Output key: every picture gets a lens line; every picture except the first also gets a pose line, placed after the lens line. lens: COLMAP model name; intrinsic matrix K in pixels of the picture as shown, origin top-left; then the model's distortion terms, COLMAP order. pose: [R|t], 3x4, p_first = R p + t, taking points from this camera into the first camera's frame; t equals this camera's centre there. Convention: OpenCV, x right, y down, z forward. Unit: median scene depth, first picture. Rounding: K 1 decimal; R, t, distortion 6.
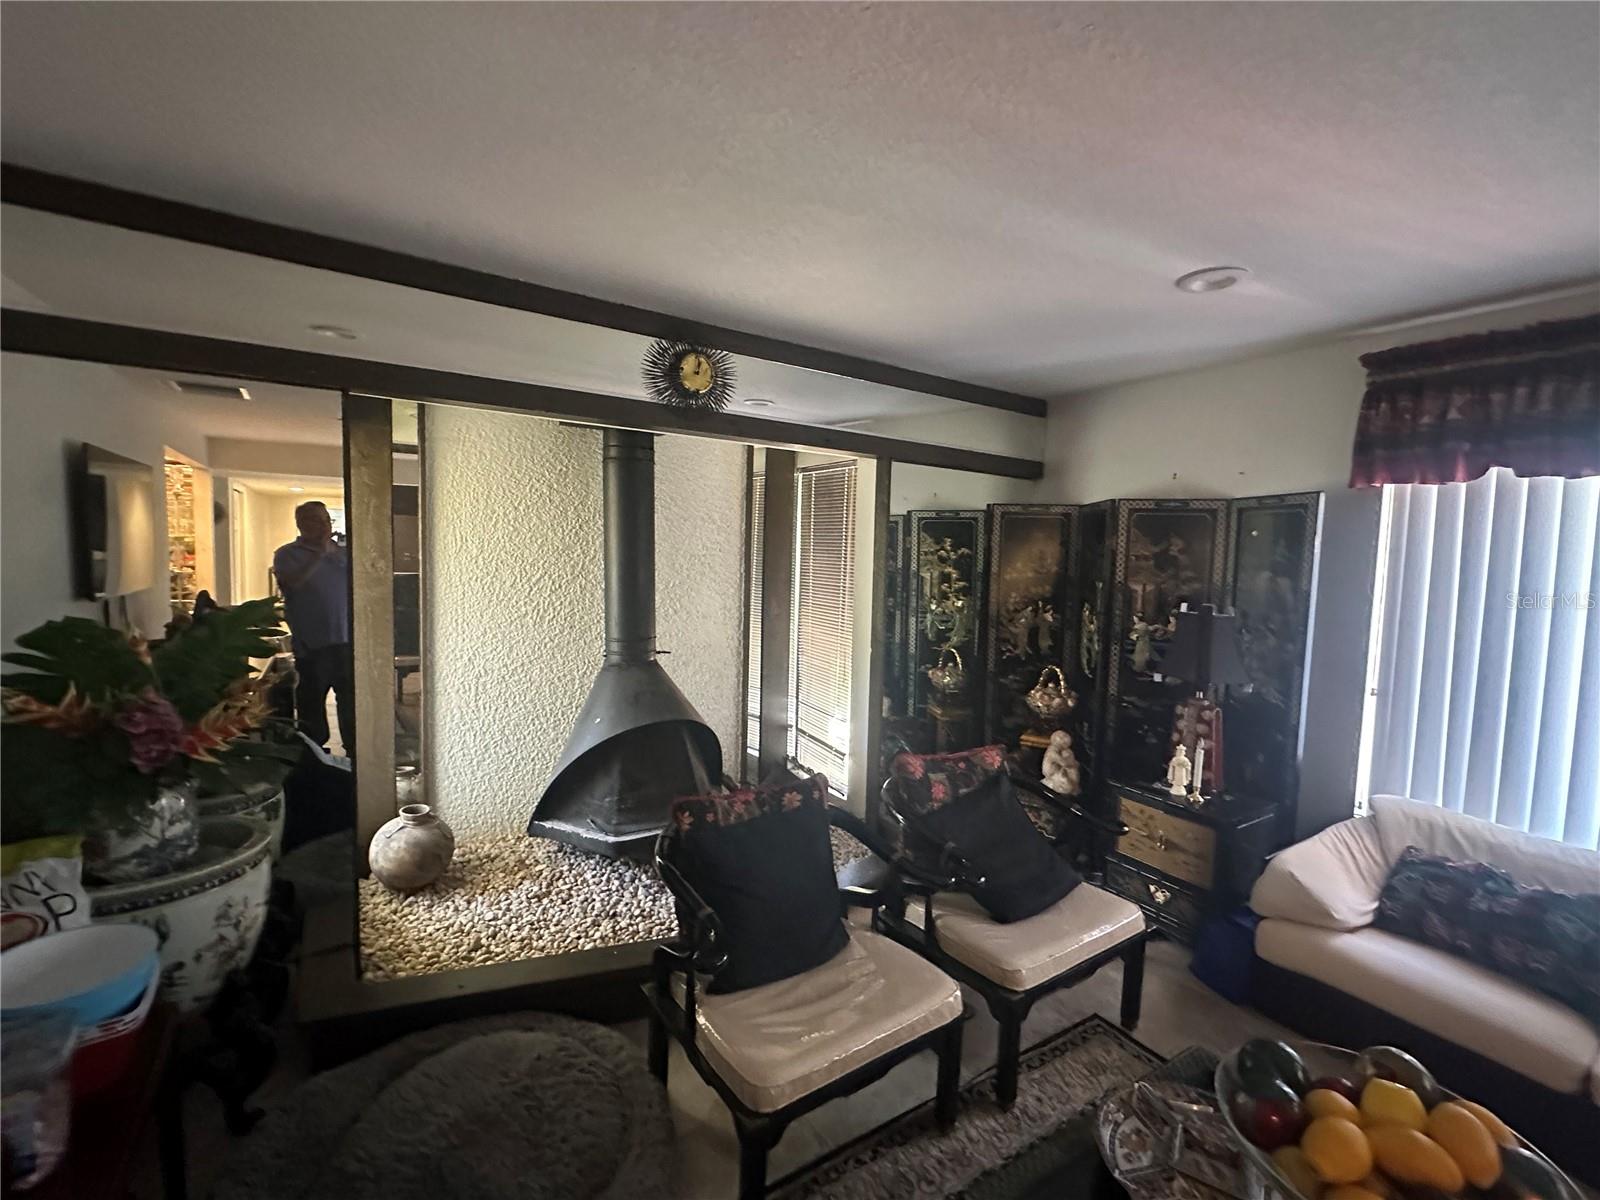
lens RADIAL K [[713.8, 0, 800.0], [0, 713.8, 600.0], [0, 0, 1]] dist [0.001456, 0.000330]
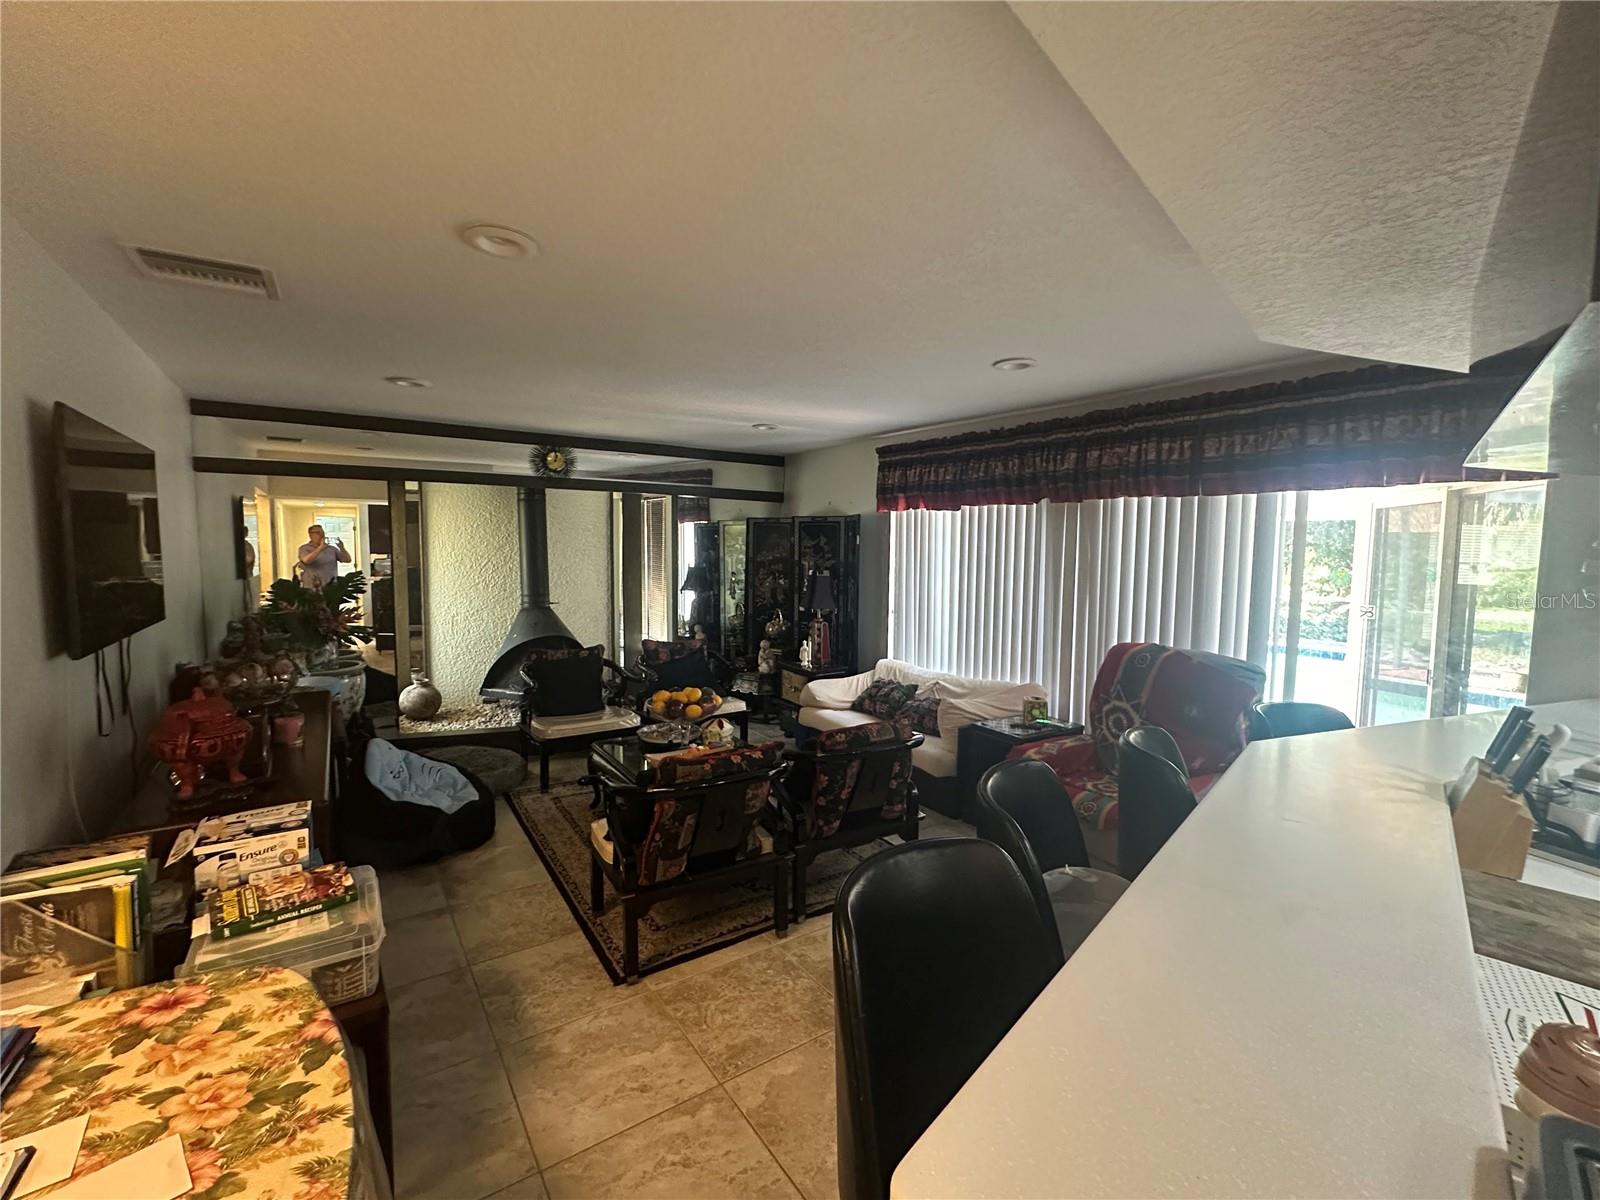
lens RADIAL K [[696.1, 0, 797.3], [0, 696.1, 597.6], [0, 0, 1]] dist [-0.002251, 0.000177]
pose [[0.999699, -0.019942, 0.014307, 0.462466], [0.019871, 0.999790, 0.005066, 0.068644], [-0.014405, -0.004780, 0.999885, -0.906806]]
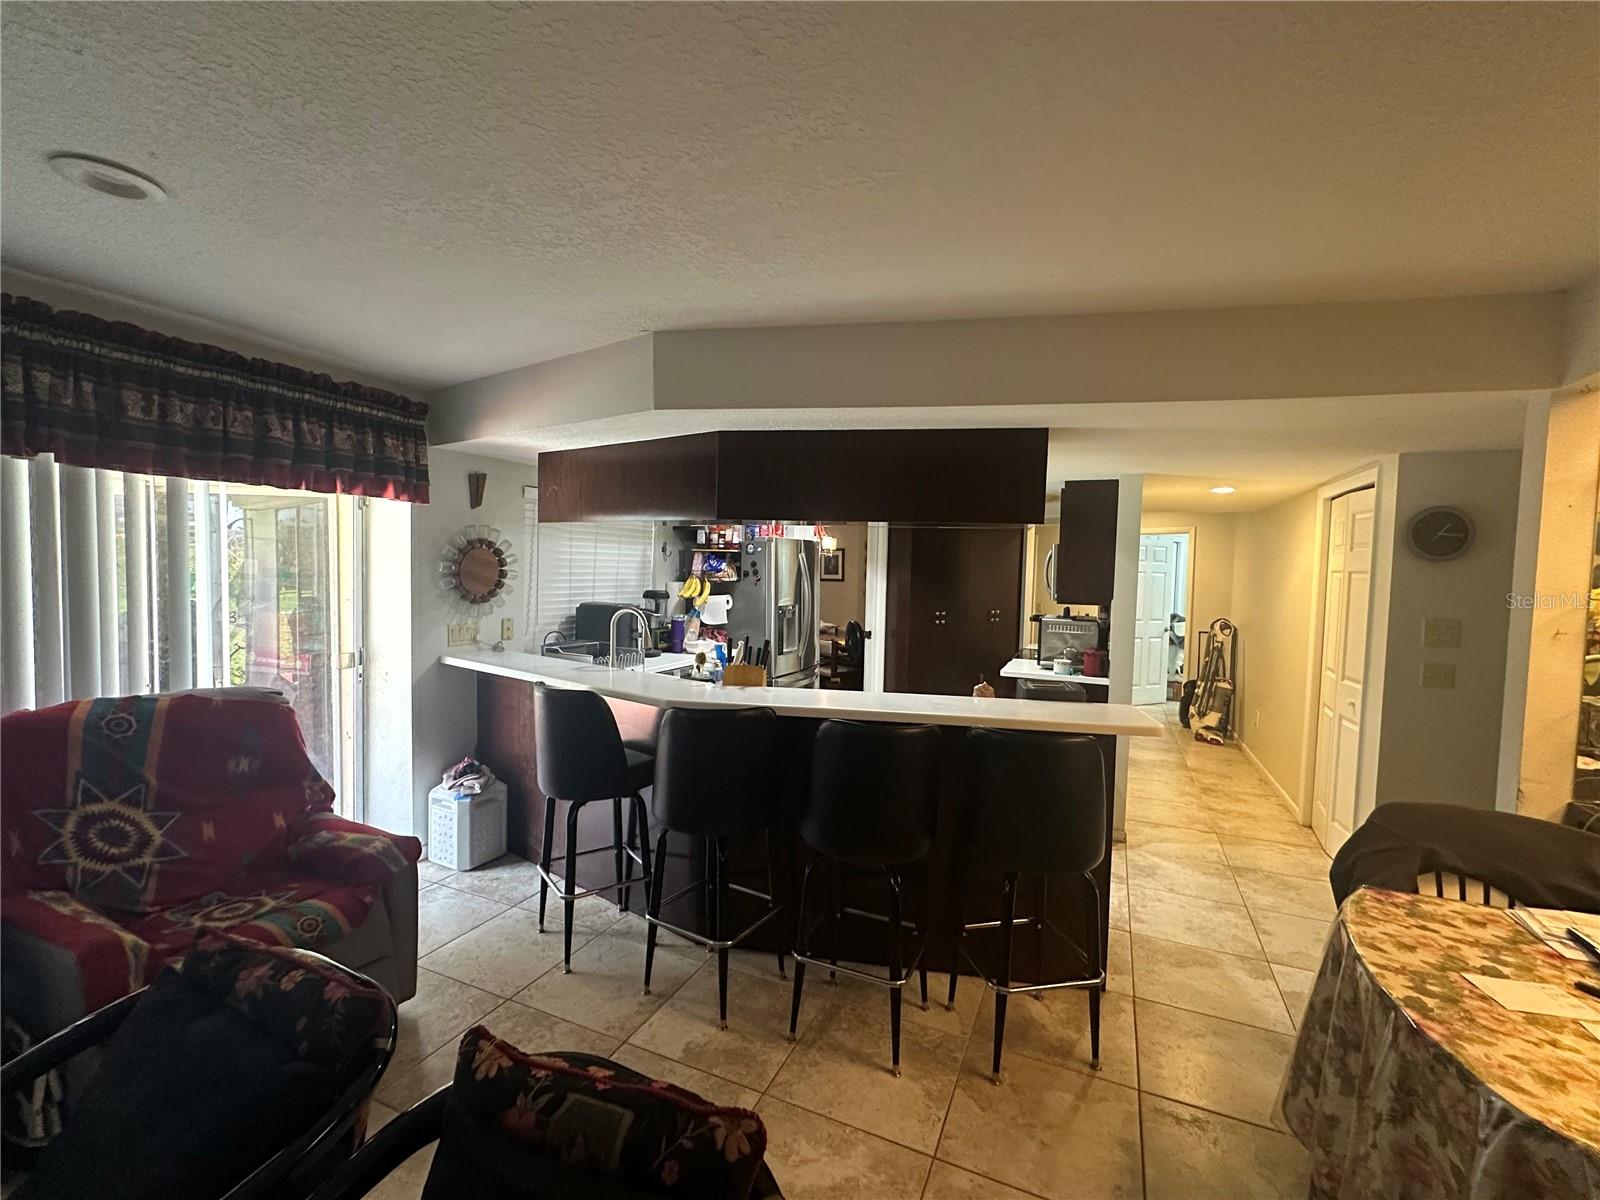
lens RADIAL K [[696.1, 0, 797.3], [0, 696.1, 597.6], [0, 0, 1]] dist [-0.002251, 0.000177]
pose [[-0.533088, -0.080784, 0.842194, -0.865210], [0.018829, 0.994052, 0.107268, -0.190499], [-0.845850, 0.073041, -0.528396, 2.195346]]
